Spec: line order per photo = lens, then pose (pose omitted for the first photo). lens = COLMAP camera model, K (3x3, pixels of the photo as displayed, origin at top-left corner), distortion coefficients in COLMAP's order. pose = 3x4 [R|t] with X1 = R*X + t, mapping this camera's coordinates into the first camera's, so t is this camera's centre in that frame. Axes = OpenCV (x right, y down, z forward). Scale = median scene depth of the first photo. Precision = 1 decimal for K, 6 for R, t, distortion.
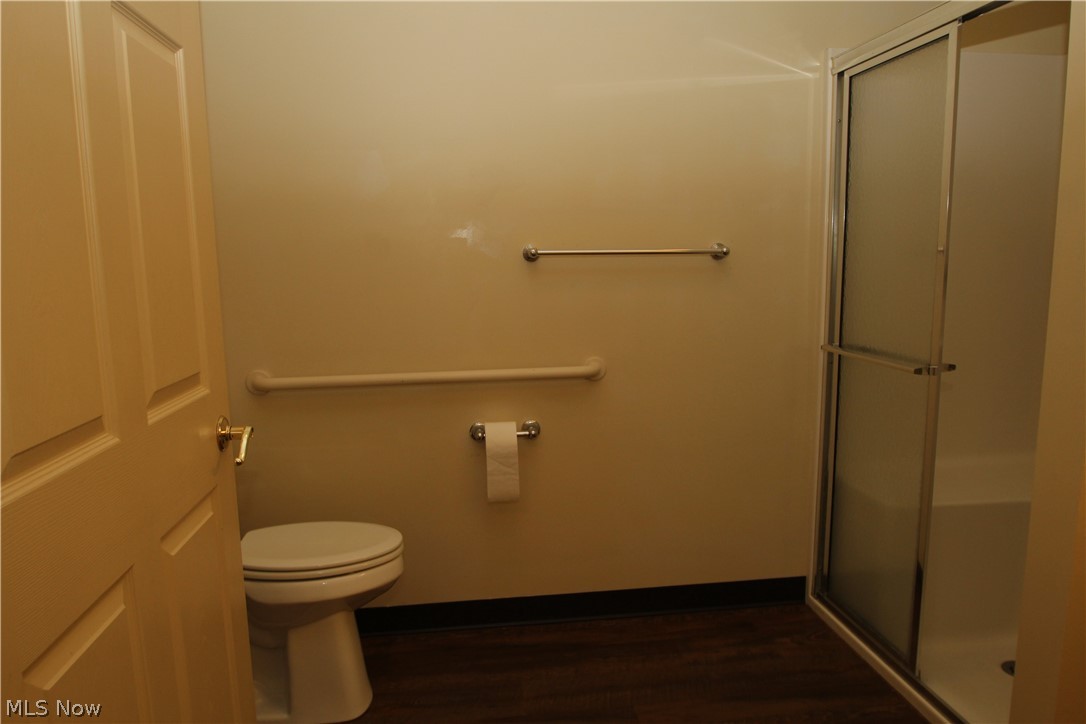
lens RADIAL K [[787.5, 0, 541.7], [0, 787.5, 362.6], [0, 0, 1]] dist [-0.048538, 0.017506]
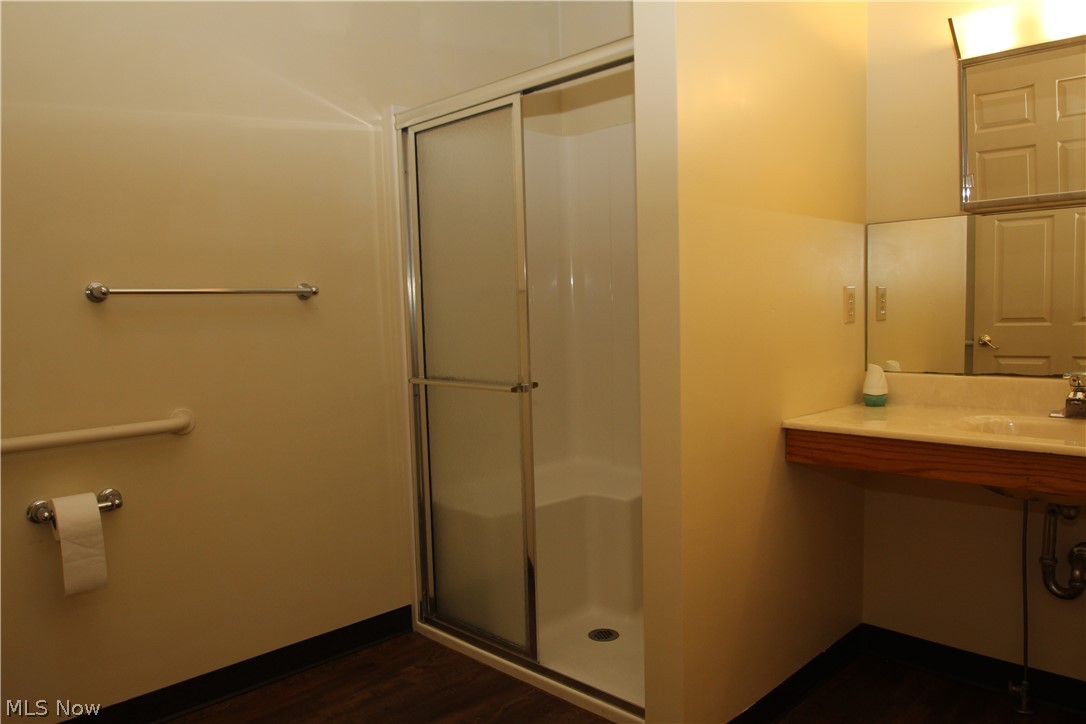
lens RADIAL K [[787.5, 0, 540.2], [0, 787.5, 361.0], [0, 0, 1]] dist [-0.048538, 0.017506]
pose [[0.791098, -0.048761, 0.609743, -0.152252], [0.099671, 0.993771, -0.049844, 0.025019], [-0.603515, 0.100206, 0.791030, 0.051532]]
